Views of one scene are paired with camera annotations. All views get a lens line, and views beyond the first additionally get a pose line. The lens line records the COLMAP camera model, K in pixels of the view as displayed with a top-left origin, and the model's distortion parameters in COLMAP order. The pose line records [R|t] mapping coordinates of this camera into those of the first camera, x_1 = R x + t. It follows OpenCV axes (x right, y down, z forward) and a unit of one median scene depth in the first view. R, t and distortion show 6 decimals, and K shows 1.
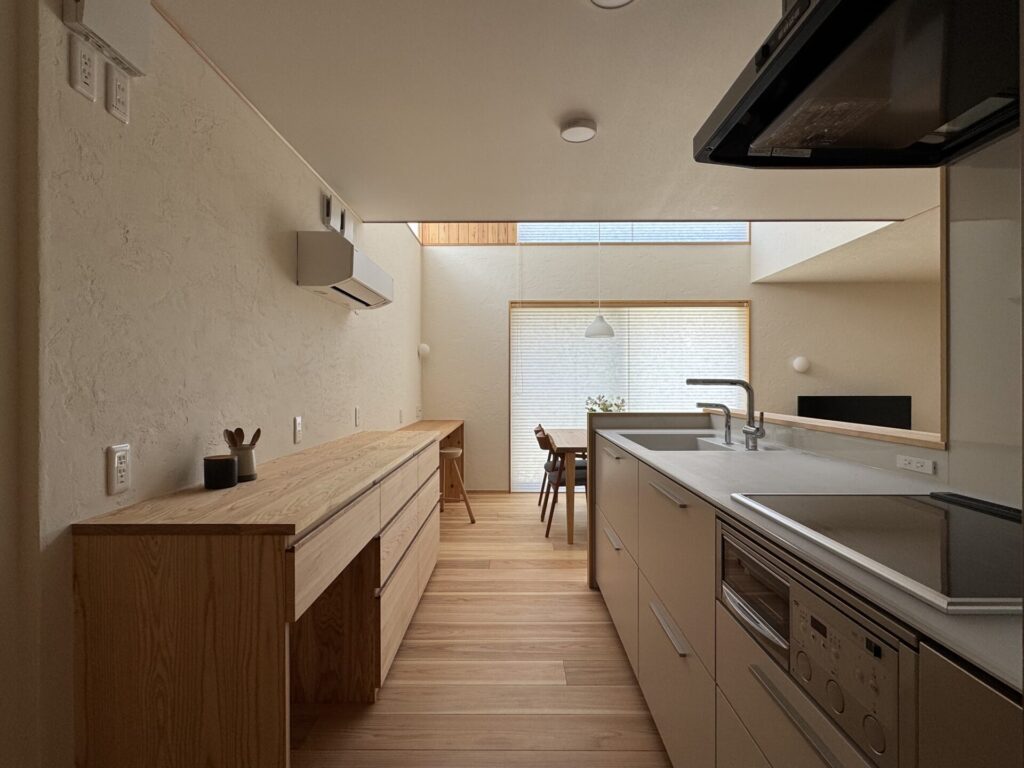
lens RADIAL K [[382.5, 0, 513.1], [0, 382.5, 383.6], [0, 0, 1]] dist [0.000130, -0.000001]
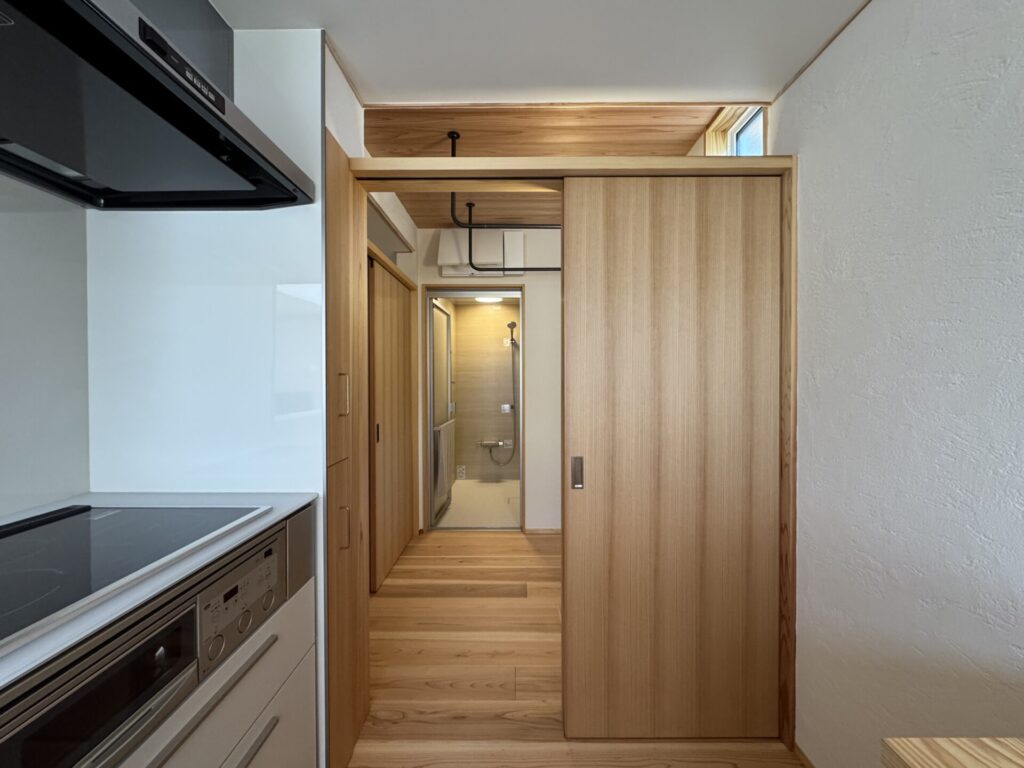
lens RADIAL K [[412.6, 0, 511.6], [0, 412.6, 383.3], [0, 0, 1]] dist [0.000307, -0.000005]
pose [[-0.999997, 0.001672, -0.001804, -0.170997], [0.001658, 0.999967, 0.008014, -0.100885], [0.001817, 0.008011, -0.999966, 2.623499]]
